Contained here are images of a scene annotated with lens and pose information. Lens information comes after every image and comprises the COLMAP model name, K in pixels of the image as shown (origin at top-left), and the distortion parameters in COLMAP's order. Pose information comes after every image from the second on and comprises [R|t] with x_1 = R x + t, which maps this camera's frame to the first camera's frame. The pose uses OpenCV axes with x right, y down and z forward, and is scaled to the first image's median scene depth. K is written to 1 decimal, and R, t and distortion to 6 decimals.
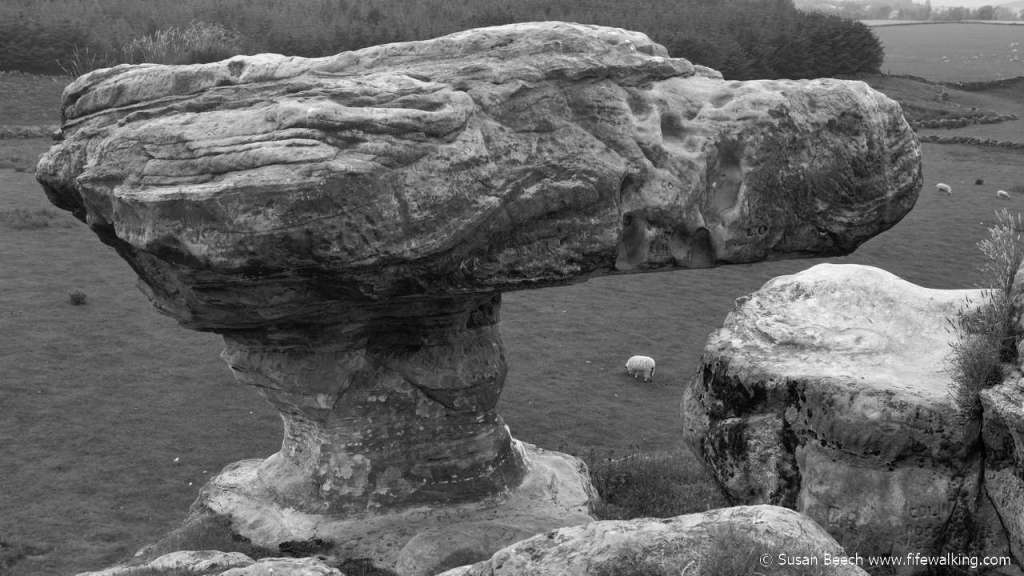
lens RADIAL K [[1117.2, 0, 511.6], [0, 1117.2, 284.8], [0, 0, 1]] dist [0.016994, 0.000000]
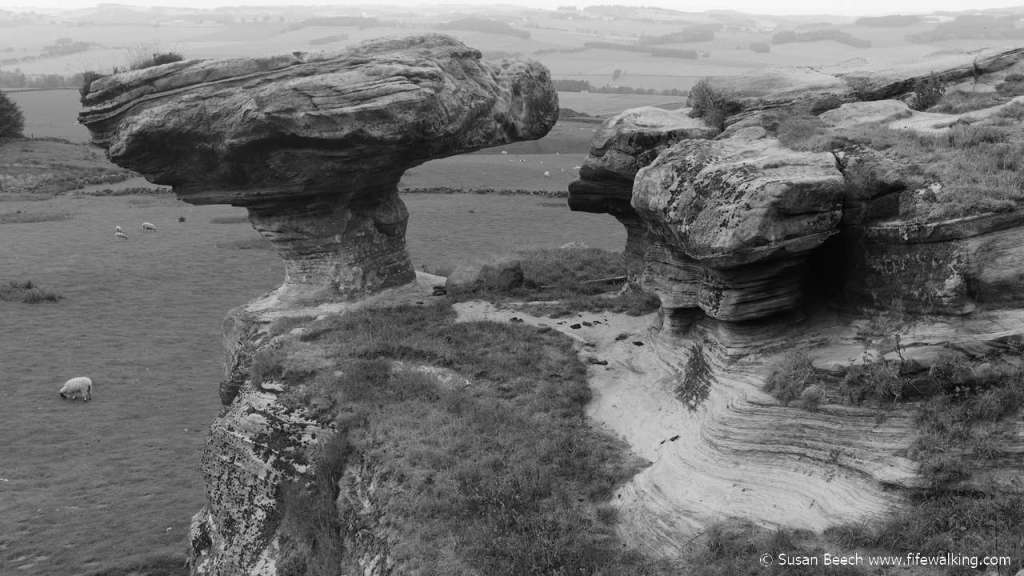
lens RADIAL K [[1117.2, 0, 511.8], [0, 1117.2, 289.6], [0, 0, 1]] dist [0.016994, 0.000000]
pose [[0.724608, -0.147253, 0.673246, -1.207144], [0.183478, 0.982868, 0.017499, 0.206665], [-0.664289, 0.110846, 0.739212, -0.530581]]
